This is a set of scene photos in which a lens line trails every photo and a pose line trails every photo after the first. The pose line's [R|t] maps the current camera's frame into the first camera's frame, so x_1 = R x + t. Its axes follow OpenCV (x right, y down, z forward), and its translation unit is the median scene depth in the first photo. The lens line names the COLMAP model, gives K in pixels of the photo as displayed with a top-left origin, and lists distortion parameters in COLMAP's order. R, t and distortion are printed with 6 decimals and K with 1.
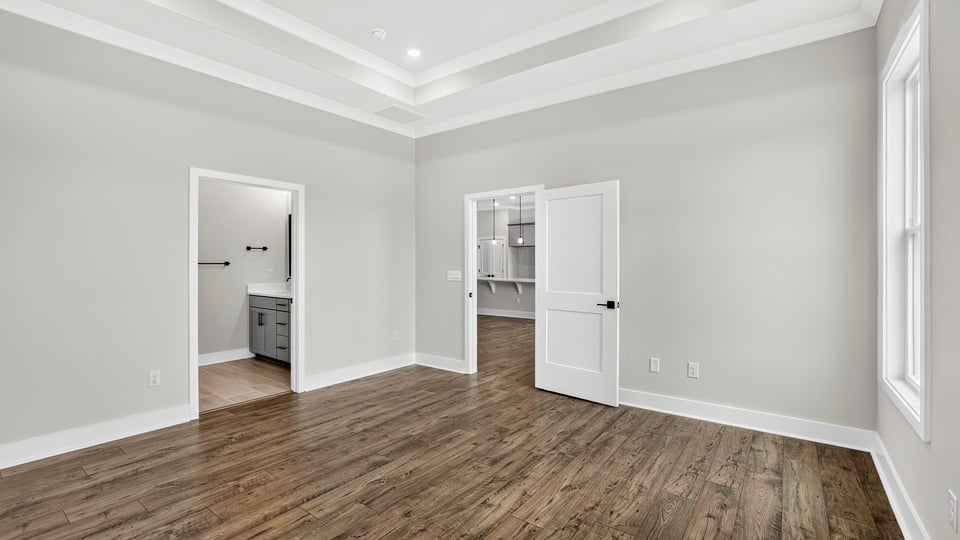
lens RADIAL K [[417.8, 0, 471.5], [0, 417.8, 263.4], [0, 0, 1]] dist [-0.026480, 0.000481]
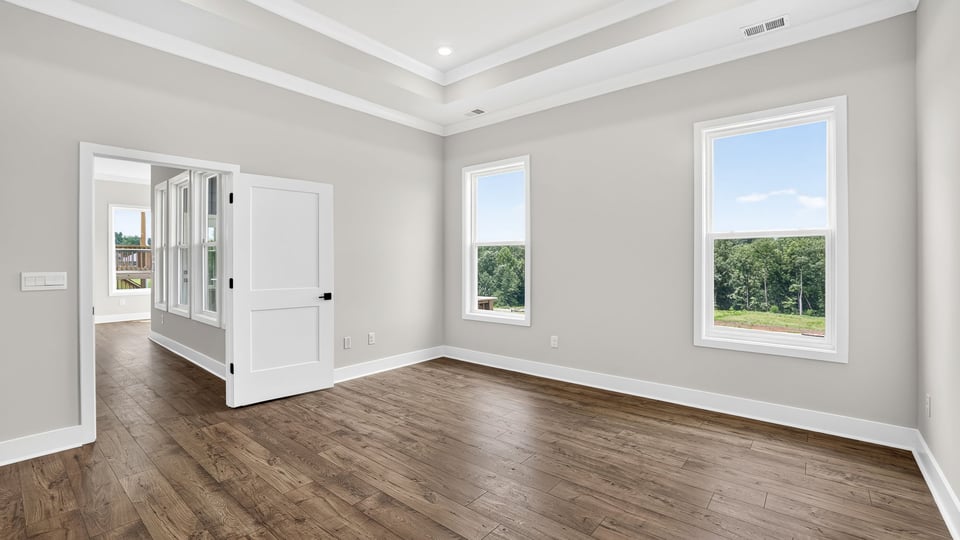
lens RADIAL K [[417.8, 0, 471.5], [0, 417.8, 263.4], [0, 0, 1]] dist [-0.026480, 0.000481]
pose [[0.058036, -0.005851, 0.998297, -0.931797], [-0.002960, 0.999977, 0.006033, 0.006836], [-0.998310, -0.003305, 0.058017, 0.707208]]
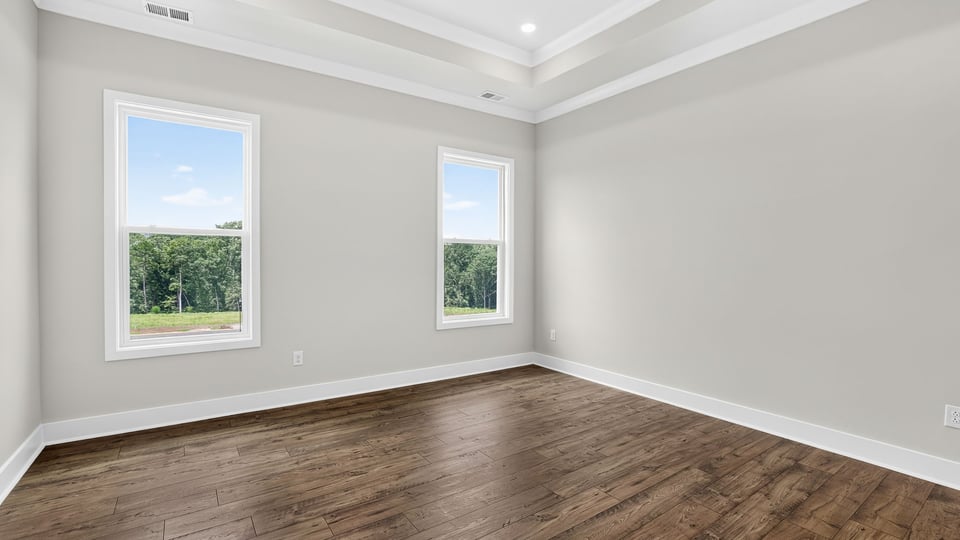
lens RADIAL K [[438.3, 0, 468.5], [0, 438.3, 273.3], [0, 0, 1]] dist [-0.024654, 0.000227]
pose [[-0.948779, -0.014739, 0.315596, -0.288255], [-0.007460, 0.999678, 0.024260, 0.014193], [-0.315852, 0.020663, -0.948583, 1.541843]]
